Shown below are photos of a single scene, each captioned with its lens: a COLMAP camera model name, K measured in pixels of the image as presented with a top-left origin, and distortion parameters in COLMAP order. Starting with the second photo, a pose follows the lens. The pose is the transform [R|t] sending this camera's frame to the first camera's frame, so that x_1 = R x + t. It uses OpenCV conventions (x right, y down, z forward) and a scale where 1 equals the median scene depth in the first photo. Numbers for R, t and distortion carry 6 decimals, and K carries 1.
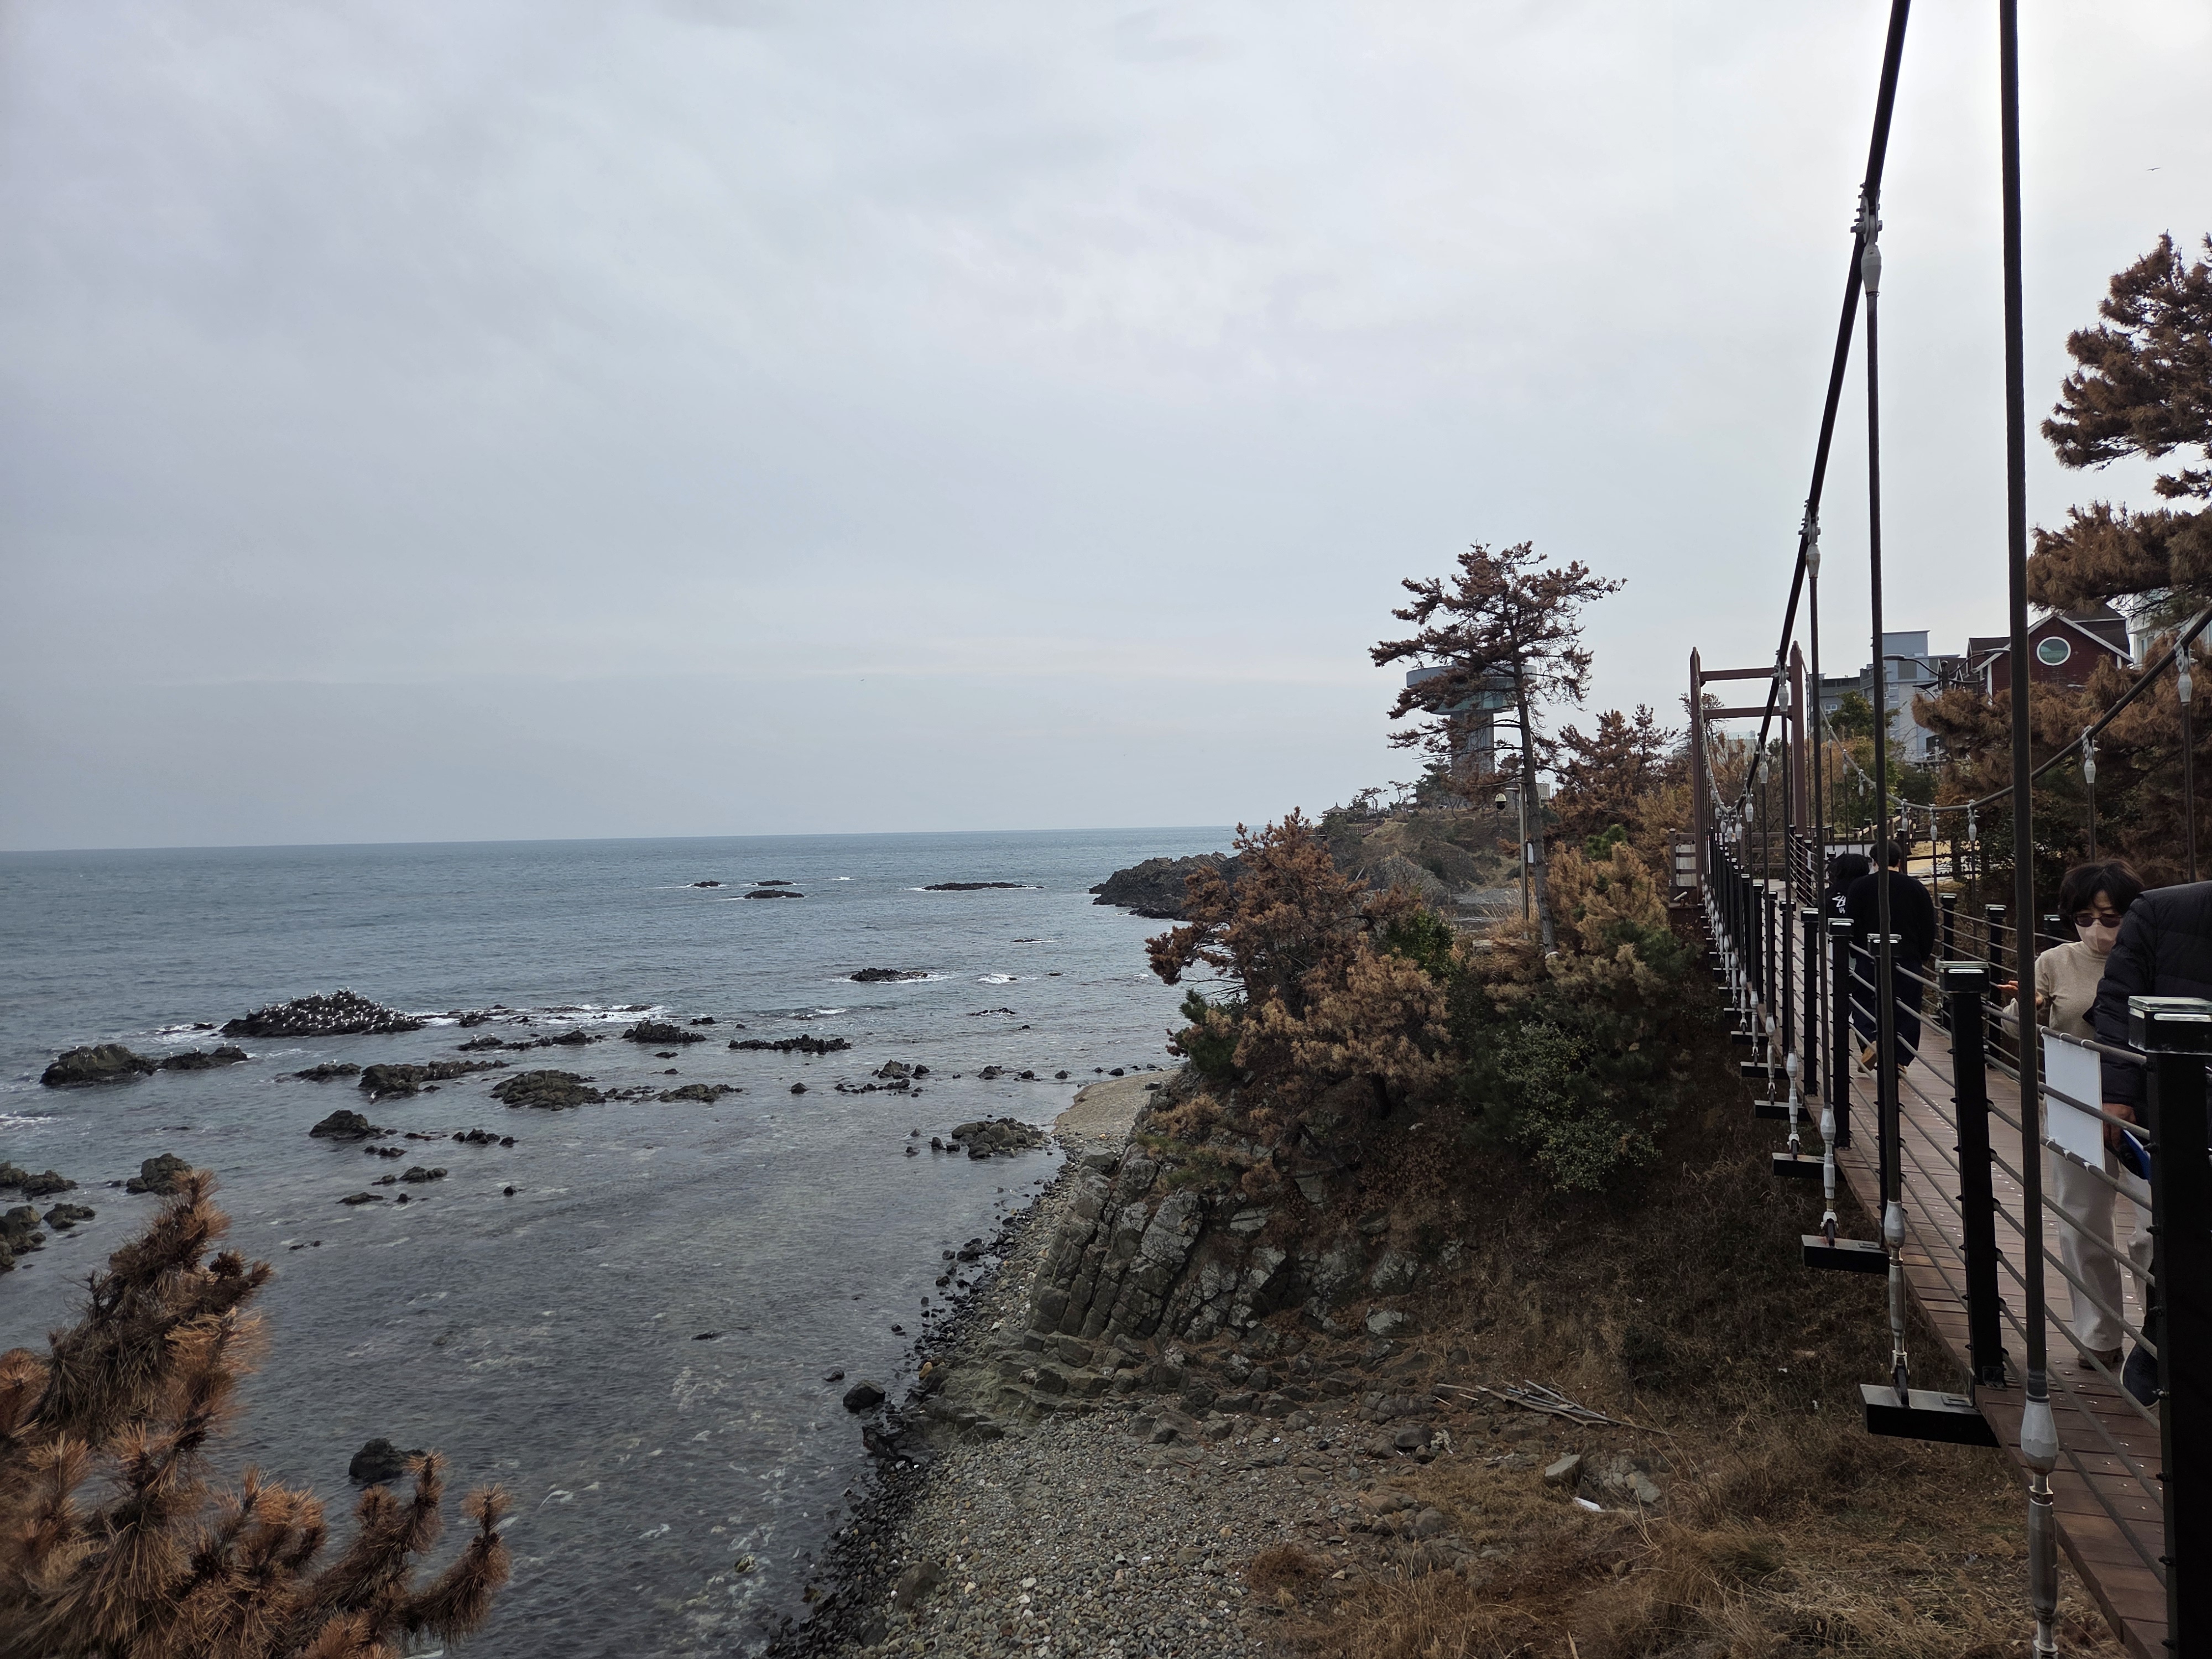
lens RADIAL K [[1620.8, 0, 1091.6], [0, 1620.8, 830.0], [0, 0, 1]] dist [0.078638, -0.050184]
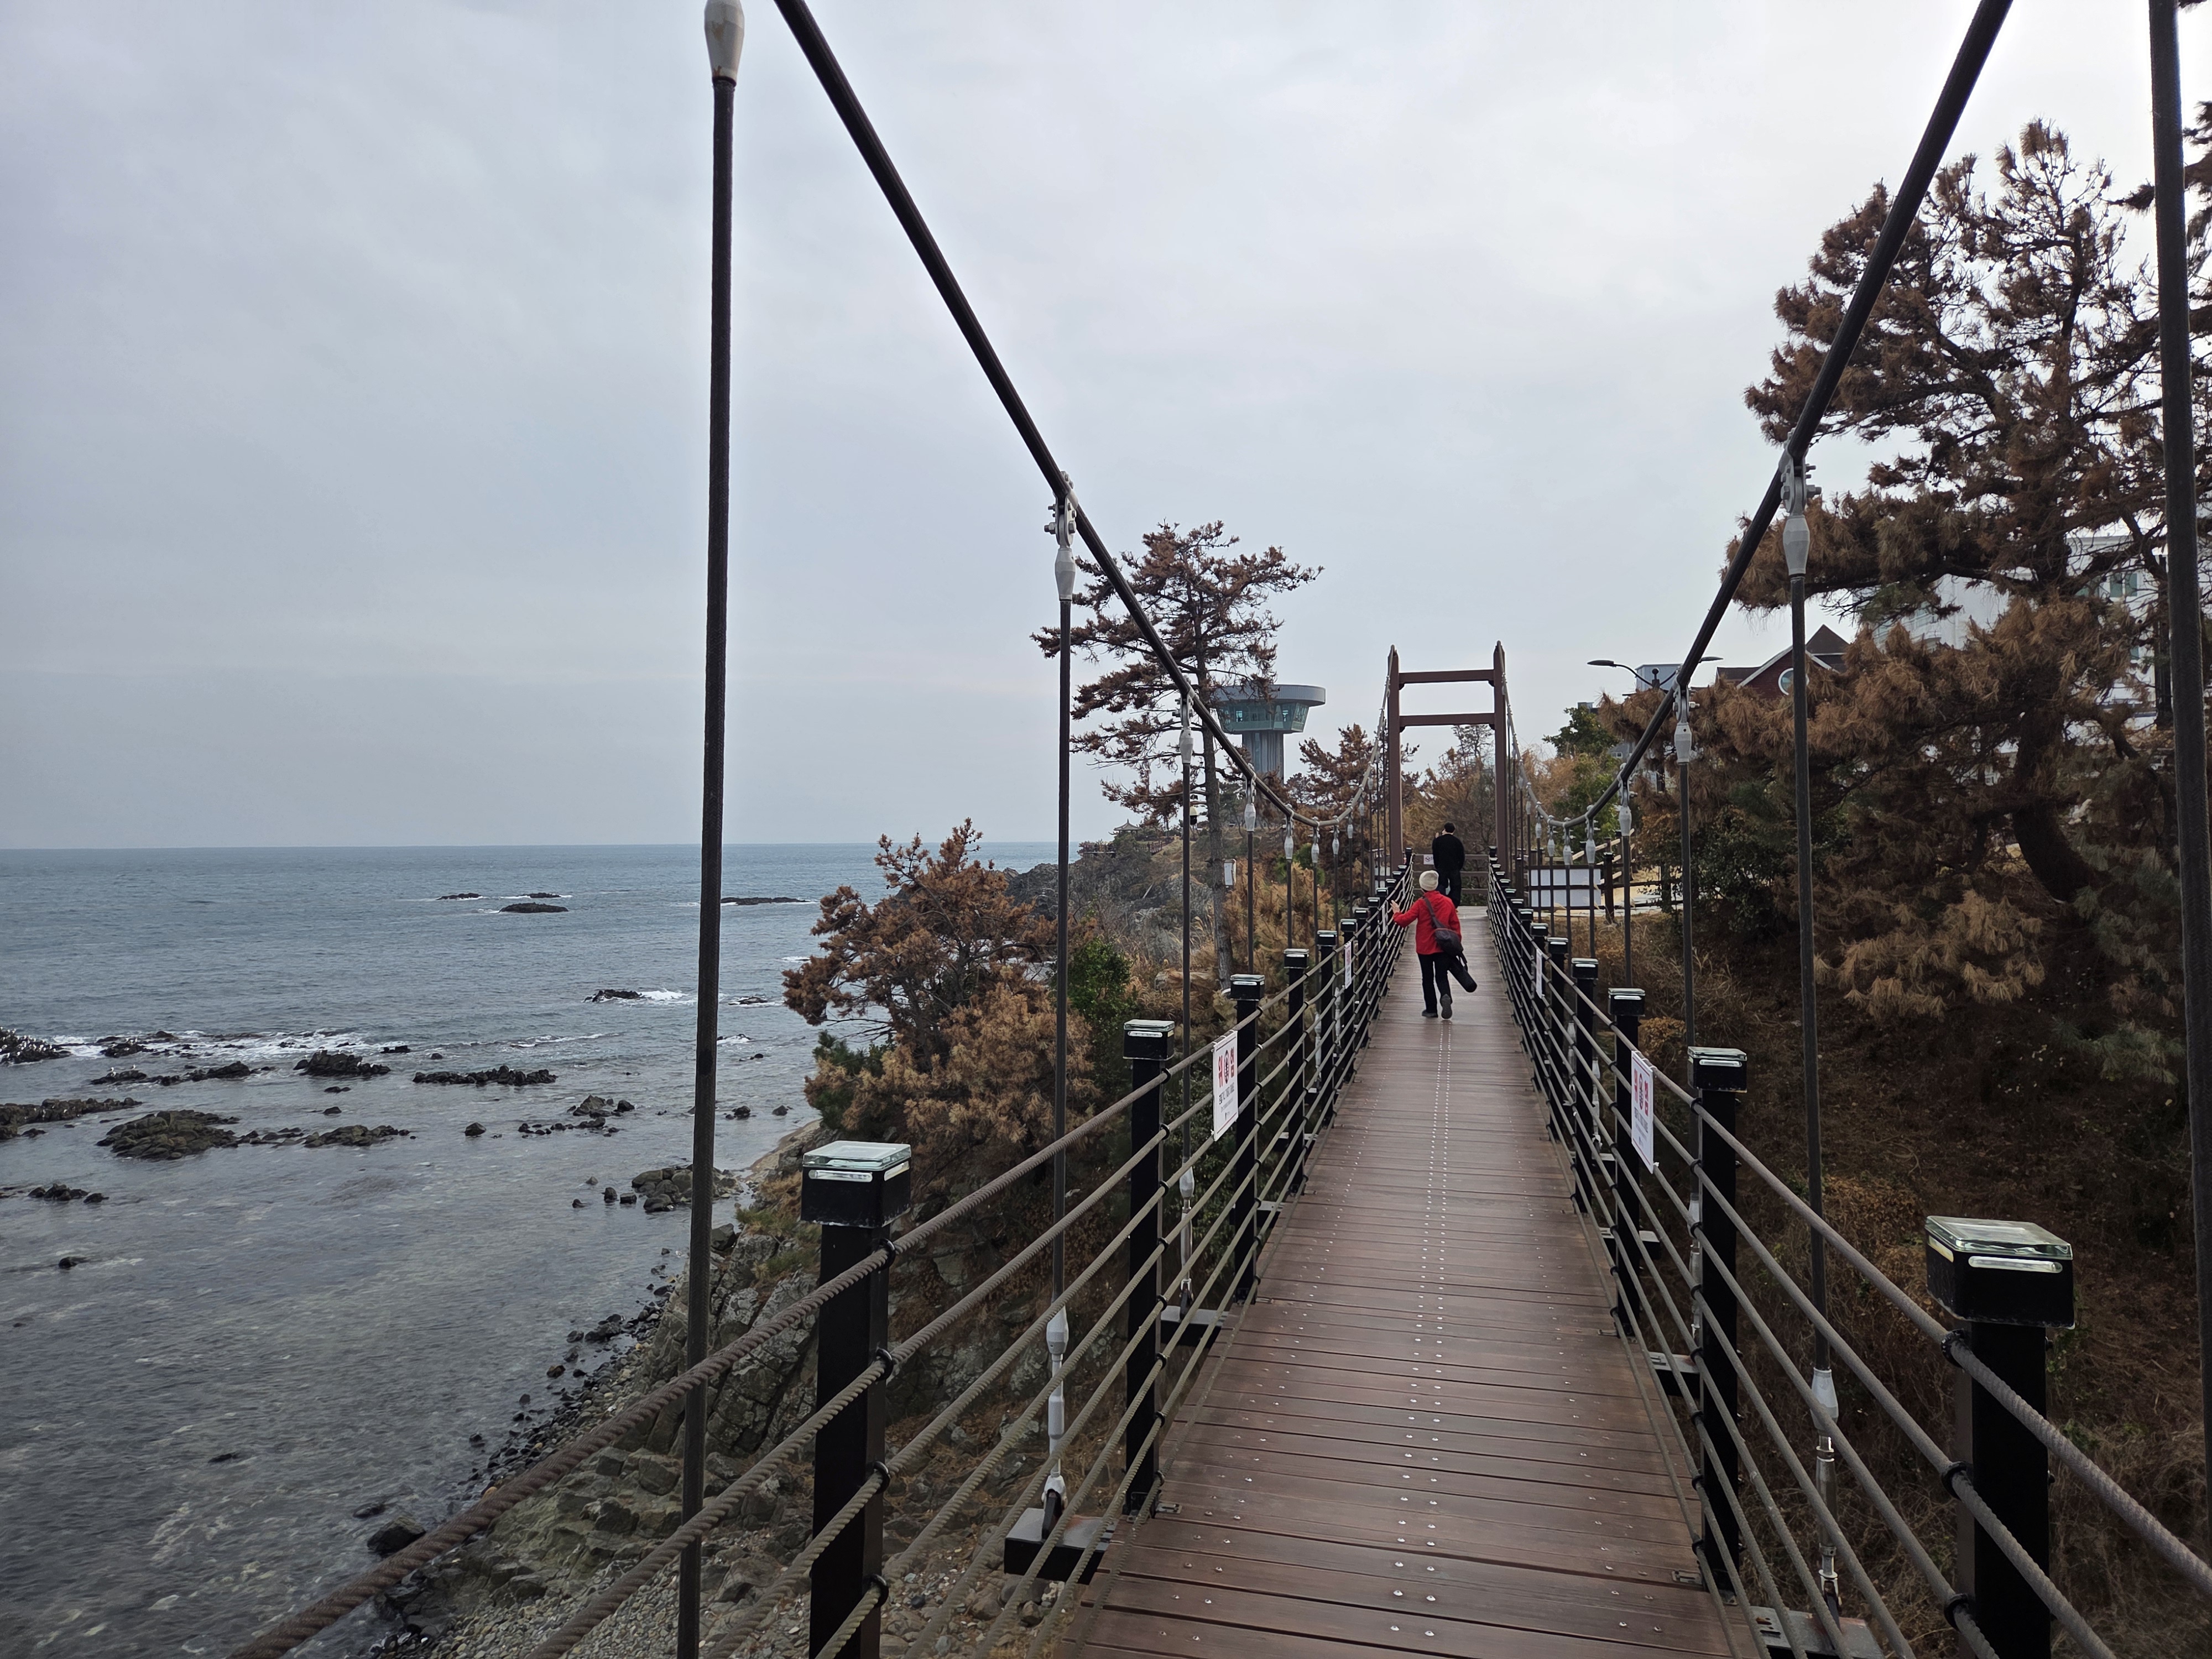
lens RADIAL K [[1620.8, 0, 1101.0], [0, 1620.8, 819.3], [0, 0, 1]] dist [0.078638, -0.050184]
pose [[0.992491, 0.015713, 0.121305, 0.105260], [-0.013735, 0.999759, -0.017120, 0.000196], [-0.121544, 0.015326, 0.992468, 0.144615]]
